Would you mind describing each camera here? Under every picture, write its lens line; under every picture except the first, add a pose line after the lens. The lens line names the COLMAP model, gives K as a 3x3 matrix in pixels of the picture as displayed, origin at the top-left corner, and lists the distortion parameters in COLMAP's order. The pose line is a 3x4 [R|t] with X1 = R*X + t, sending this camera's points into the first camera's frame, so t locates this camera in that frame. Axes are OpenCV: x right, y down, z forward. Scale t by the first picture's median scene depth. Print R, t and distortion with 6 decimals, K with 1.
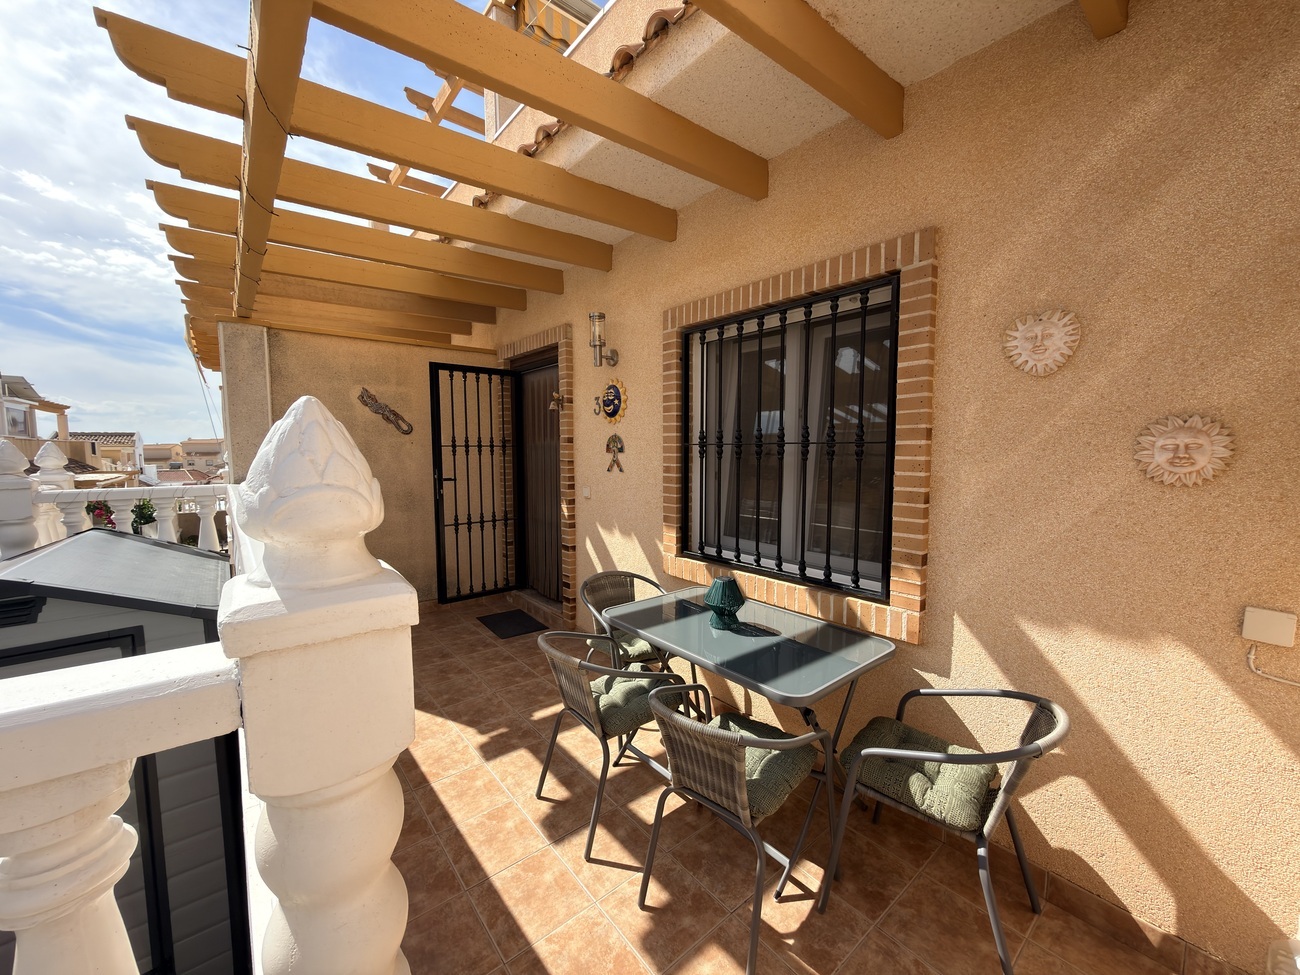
lens RADIAL K [[517.9, 0, 647.3], [0, 517.9, 487.9], [0, 0, 1]] dist [0.002960, 0.000074]
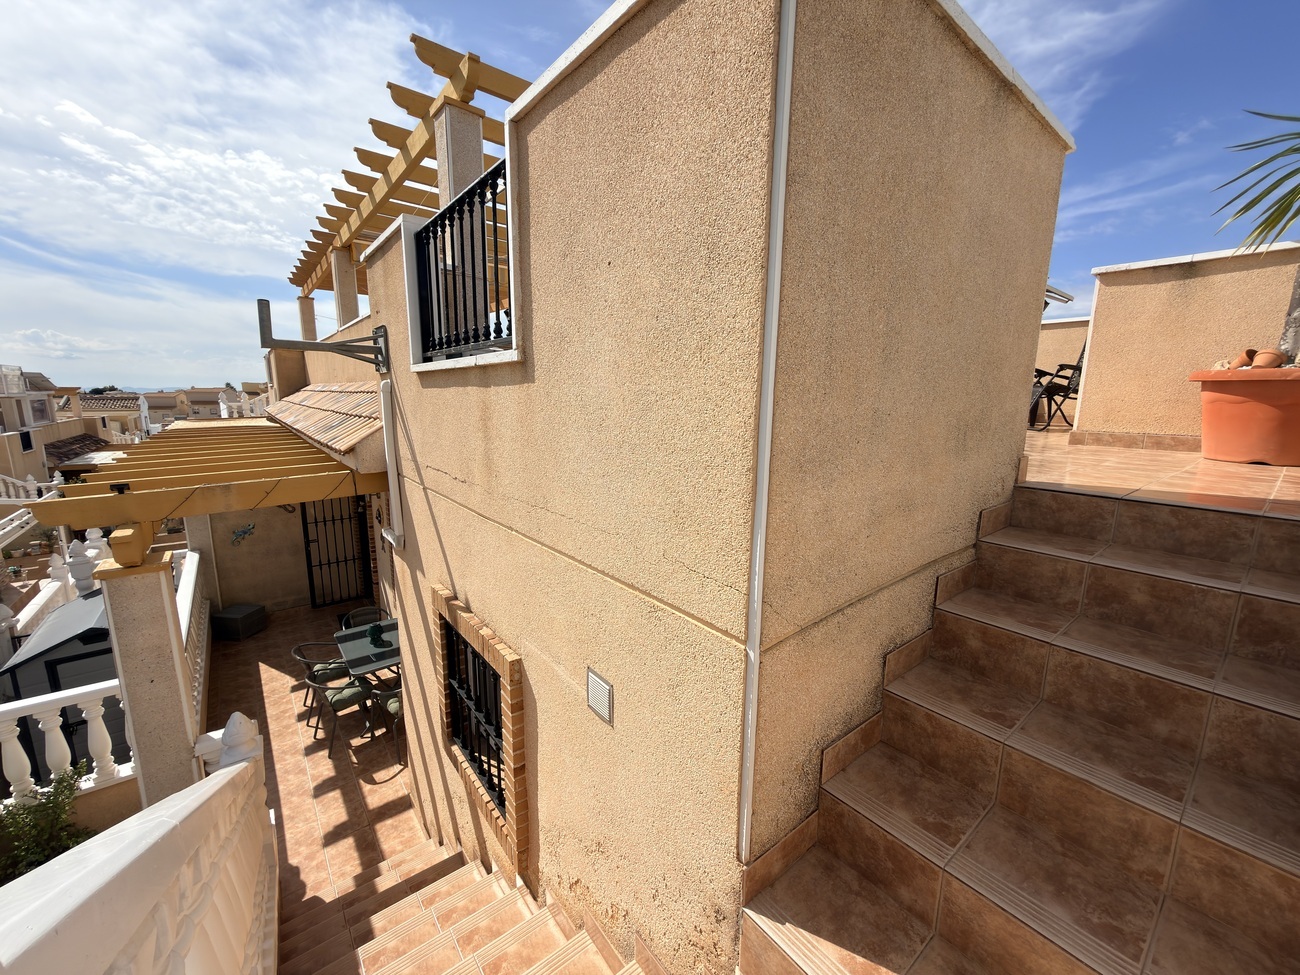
lens RADIAL K [[517.9, 0, 641.4], [0, 517.9, 485.0], [0, 0, 1]] dist [0.002960, 0.000074]
pose [[0.999723, 0.017936, -0.015240, 0.845944], [-0.016561, 0.996159, 0.085987, -0.420758], [0.016724, -0.085711, 0.996180, -0.814343]]
